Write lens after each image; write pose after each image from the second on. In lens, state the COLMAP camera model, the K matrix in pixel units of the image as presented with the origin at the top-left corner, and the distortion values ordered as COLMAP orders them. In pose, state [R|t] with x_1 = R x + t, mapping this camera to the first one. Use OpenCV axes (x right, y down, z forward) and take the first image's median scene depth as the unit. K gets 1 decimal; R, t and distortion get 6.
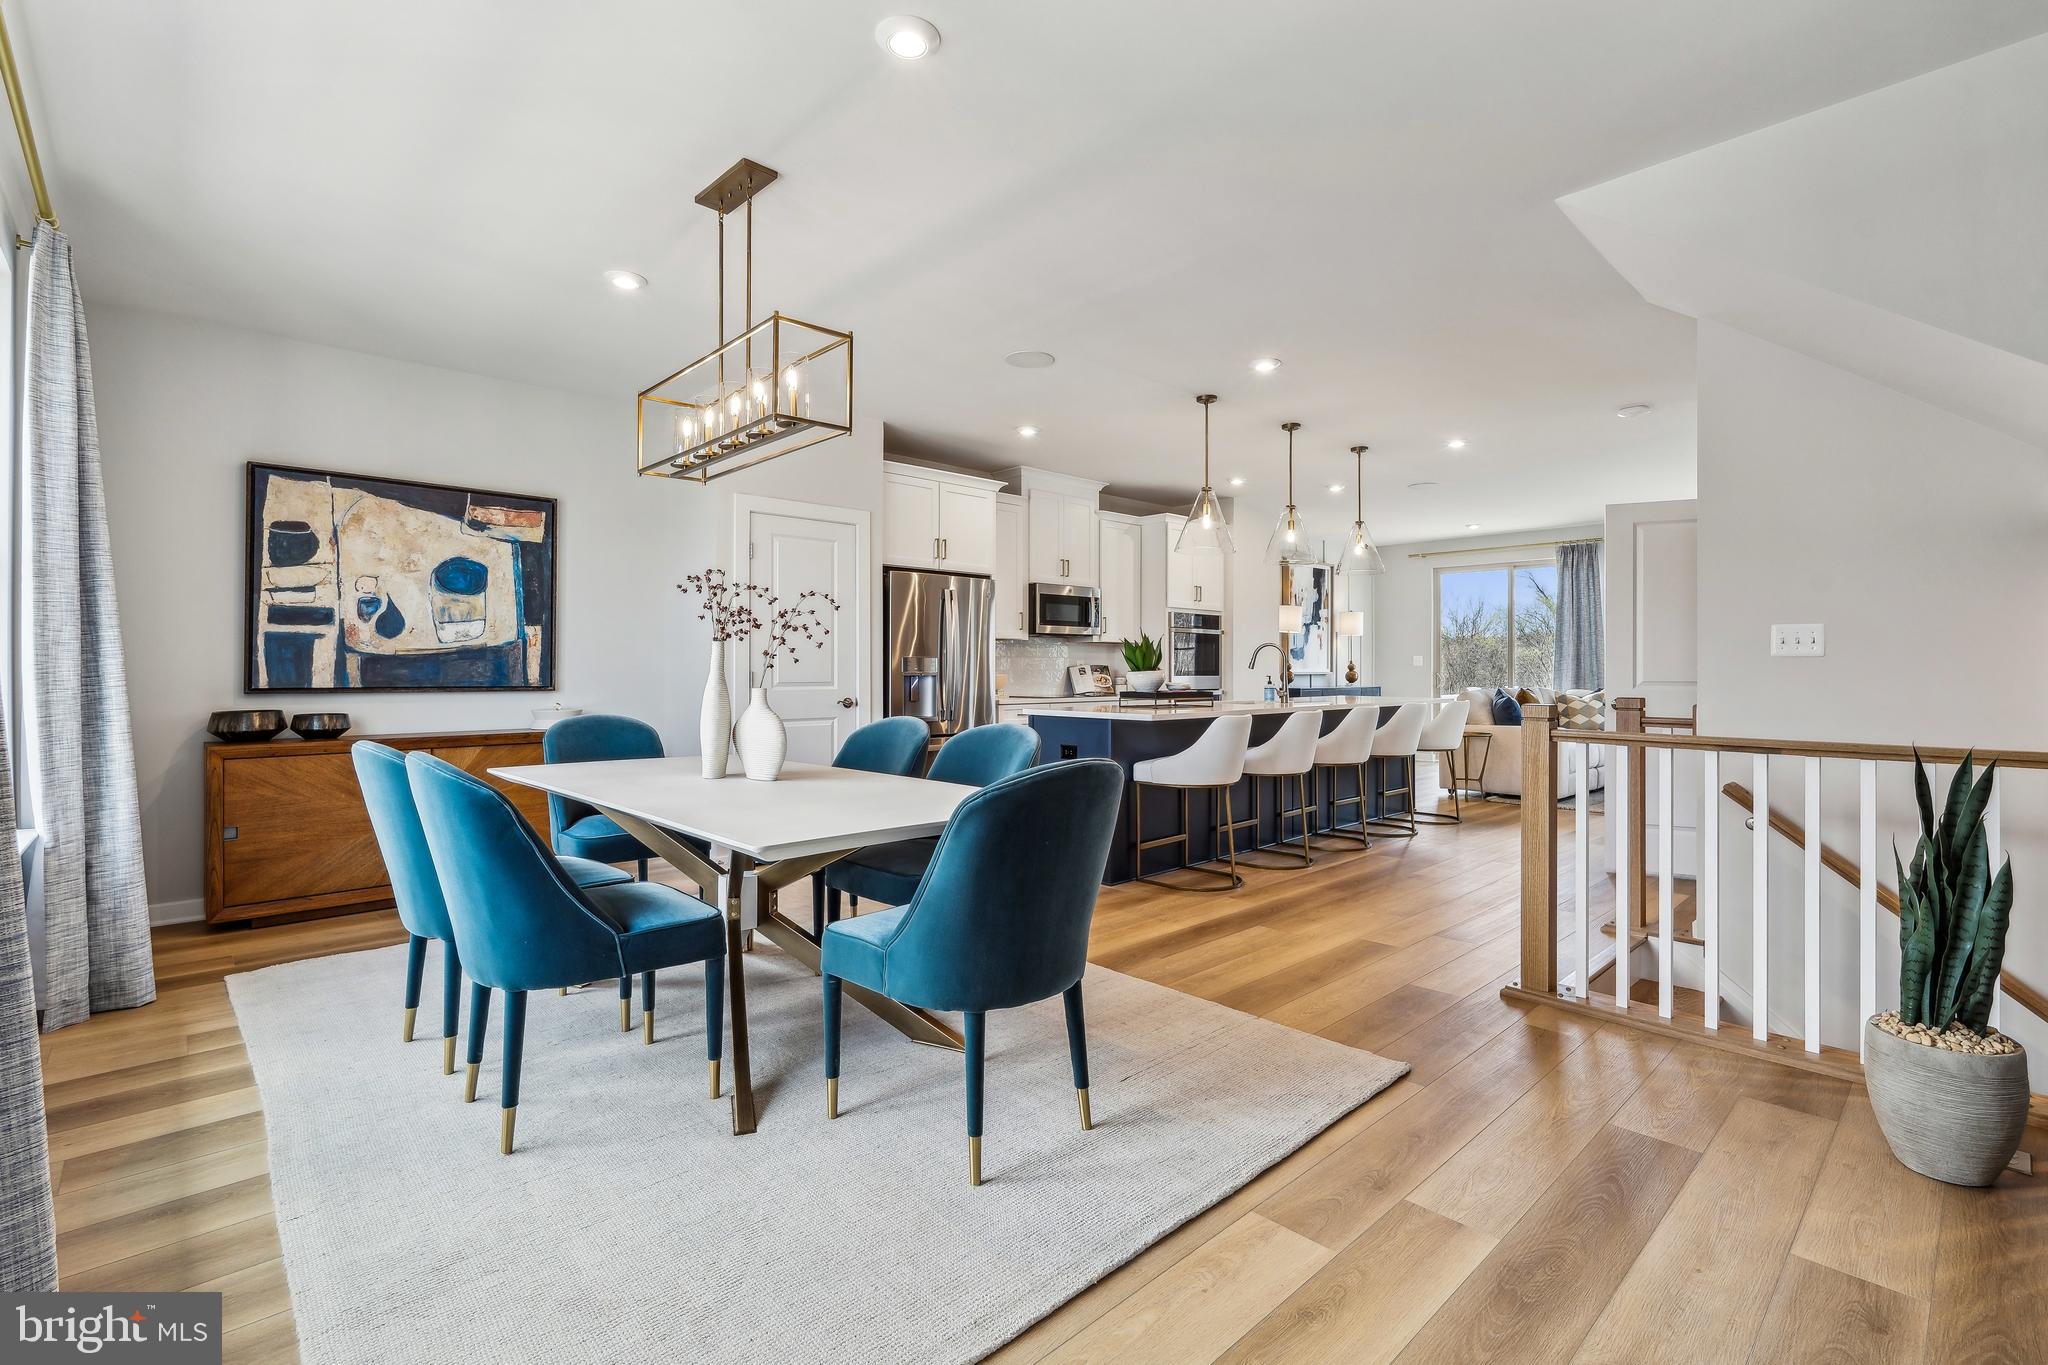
lens RADIAL K [[925.9, 0, 1024.0], [0, 925.9, 682.5], [0, 0, 1]] dist [-0.010555, -0.000076]
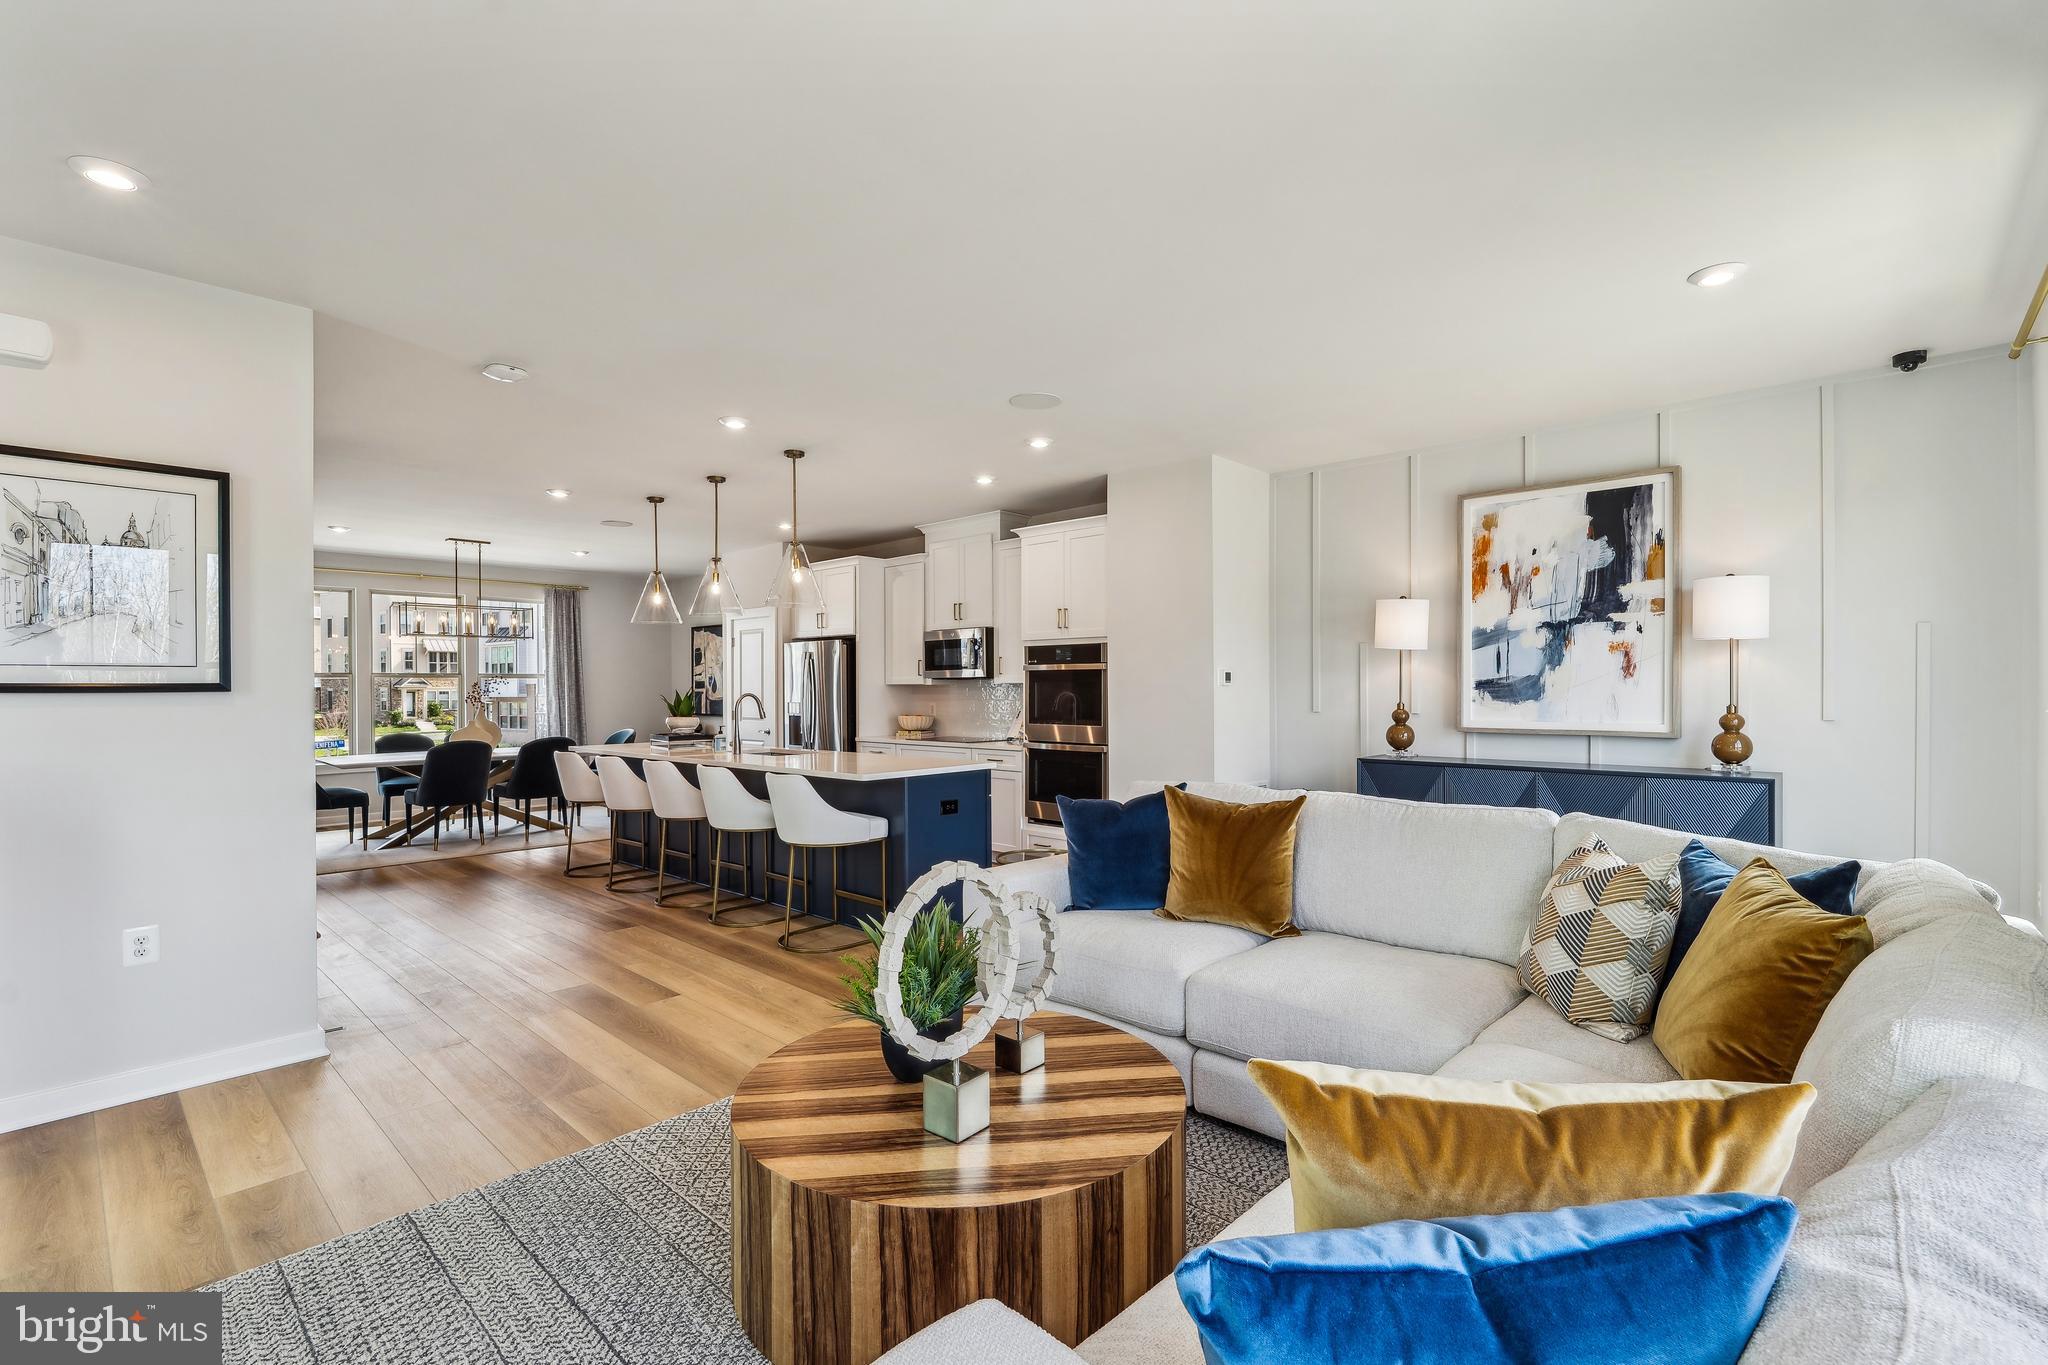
lens RADIAL K [[920.2, 0, 1024.0], [0, 920.2, 682.5], [0, 0, 1]] dist [-0.003723, -0.000351]
pose [[0.067830, -0.005952, -0.997679, 1.006043], [-0.008112, 0.999946, -0.006517, -0.039578], [0.997664, 0.008535, 0.067778, 0.967749]]
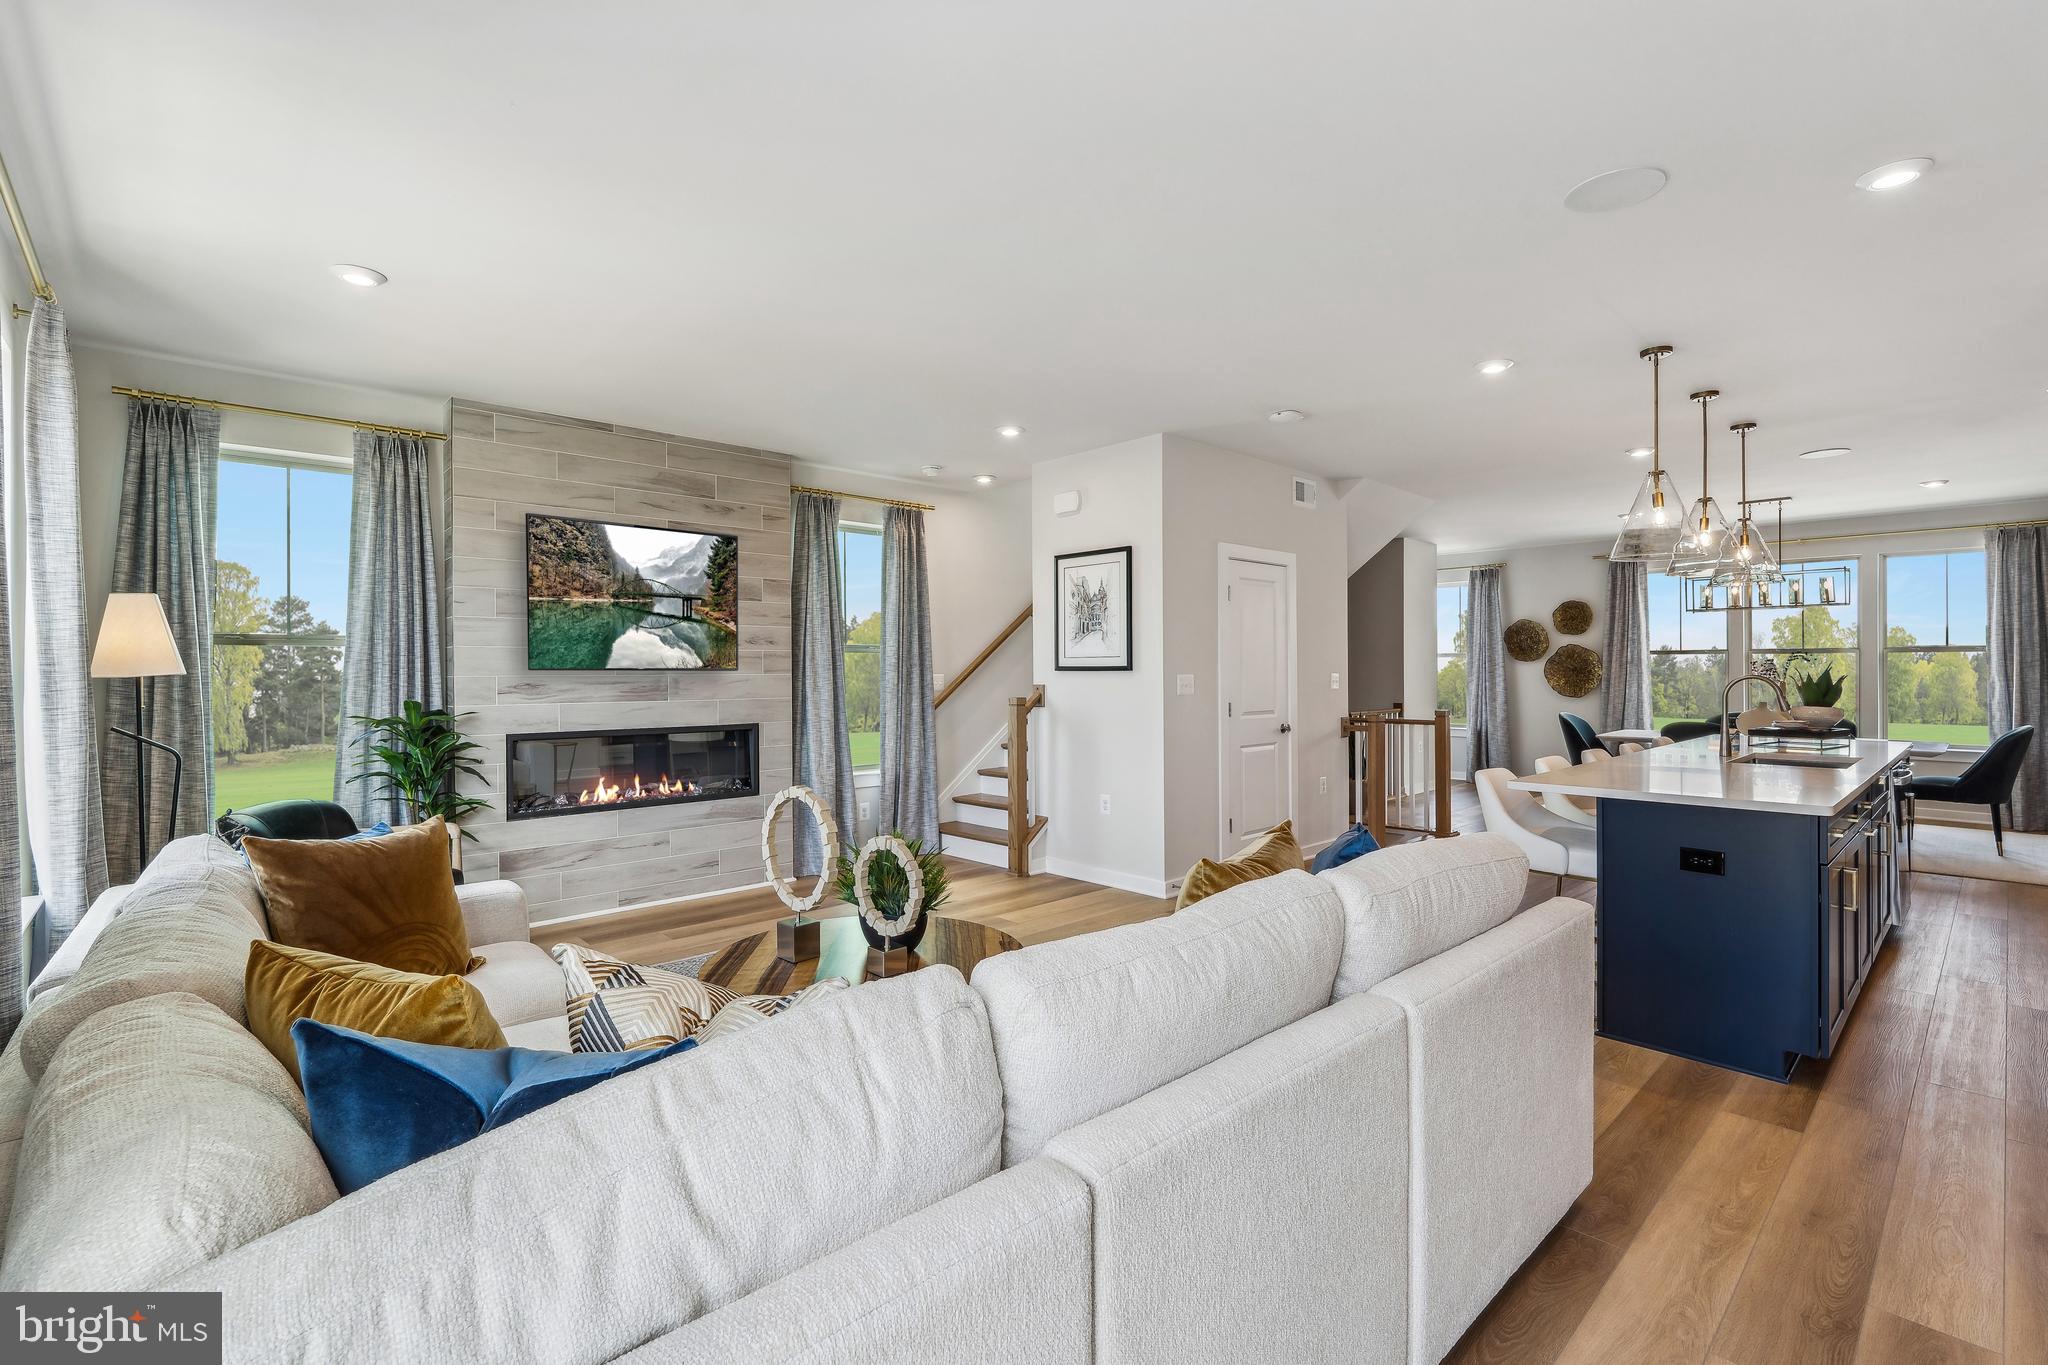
lens RADIAL K [[920.8, 0, 1022.5], [0, 920.8, 655.4], [0, 0, 1]] dist [-0.000019, -0.000559]
pose [[-0.999997, 0.000780, 0.002350, 0.657591], [0.000775, 0.999998, -0.002072, -0.044196], [-0.002351, -0.002070, -0.999995, 1.354362]]
